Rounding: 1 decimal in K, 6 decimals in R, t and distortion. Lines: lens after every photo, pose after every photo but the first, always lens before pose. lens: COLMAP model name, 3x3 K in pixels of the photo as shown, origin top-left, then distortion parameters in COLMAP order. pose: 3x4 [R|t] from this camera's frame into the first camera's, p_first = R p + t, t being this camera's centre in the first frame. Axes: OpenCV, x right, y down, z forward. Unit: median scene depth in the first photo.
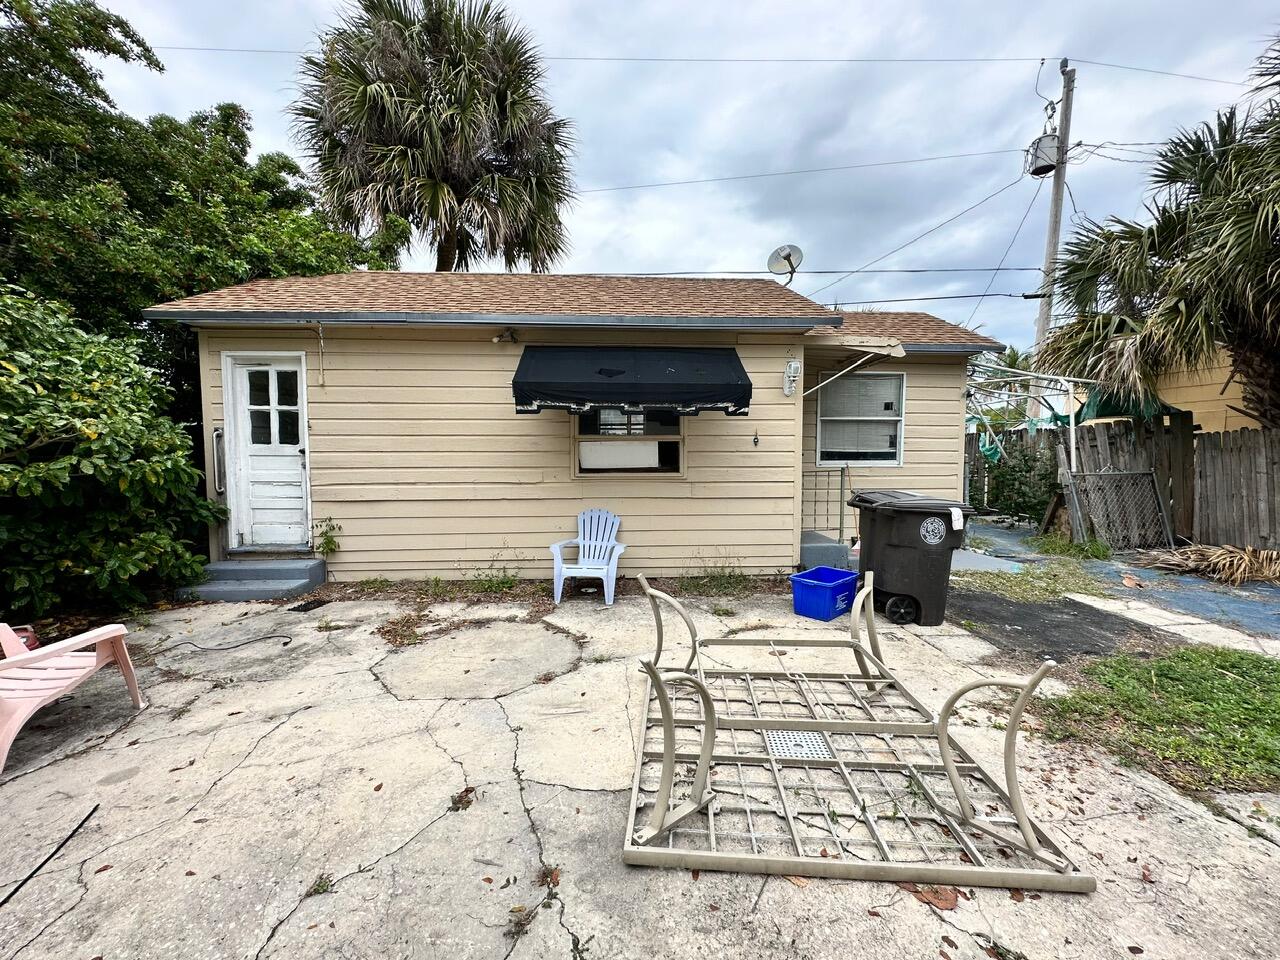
lens RADIAL K [[509.7, 0, 638.3], [0, 509.7, 480.2], [0, 0, 1]] dist [0.000637, 0.000060]
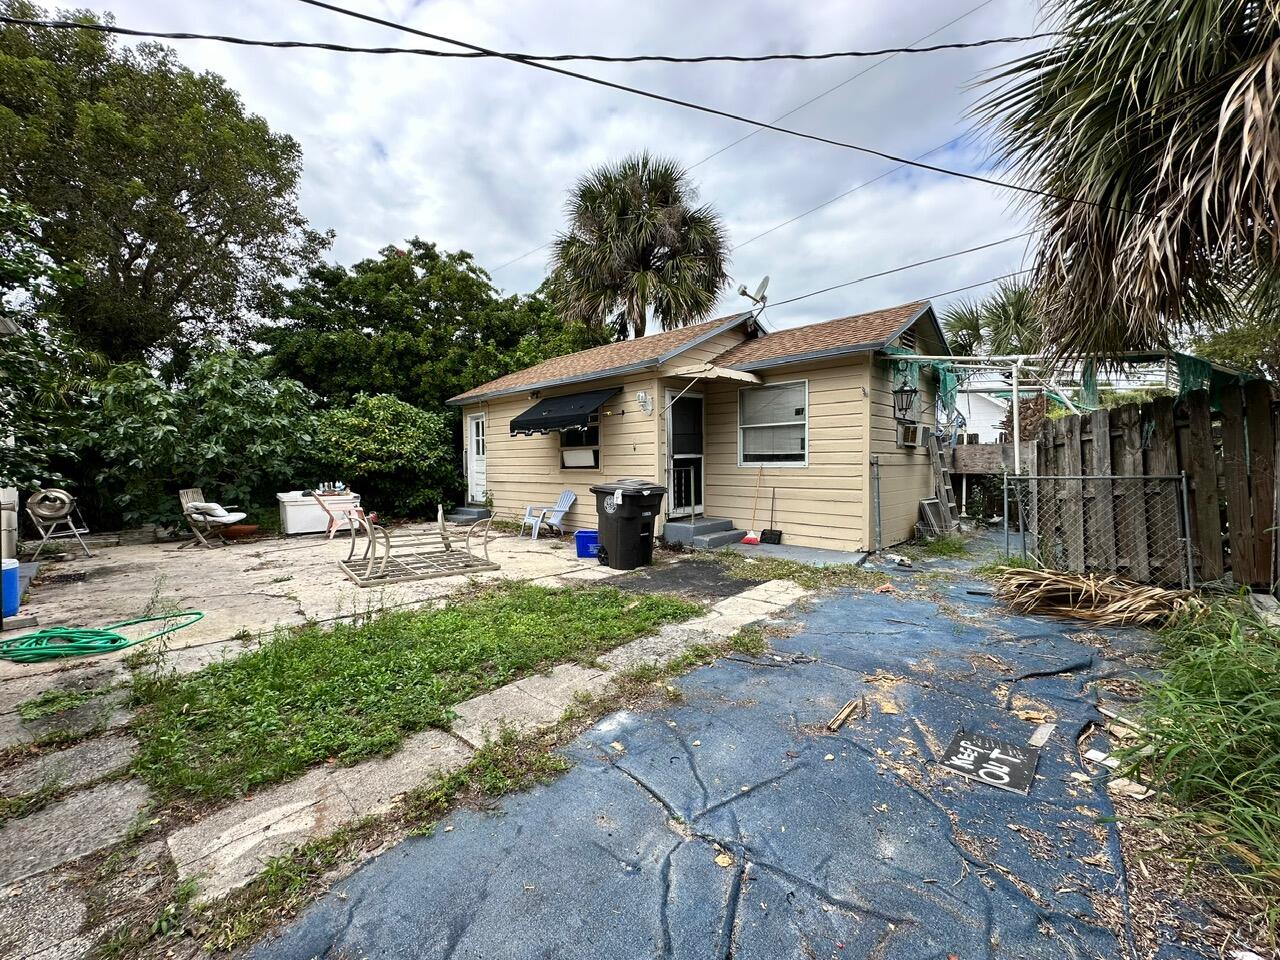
lens RADIAL K [[509.7, 0, 639.0], [0, 509.7, 476.3], [0, 0, 1]] dist [0.000637, 0.000060]
pose [[0.677853, 0.014671, -0.735051, 1.068633], [-0.038700, 0.999127, -0.015746, 0.022665], [0.734178, 0.039120, 0.677829, 0.019207]]
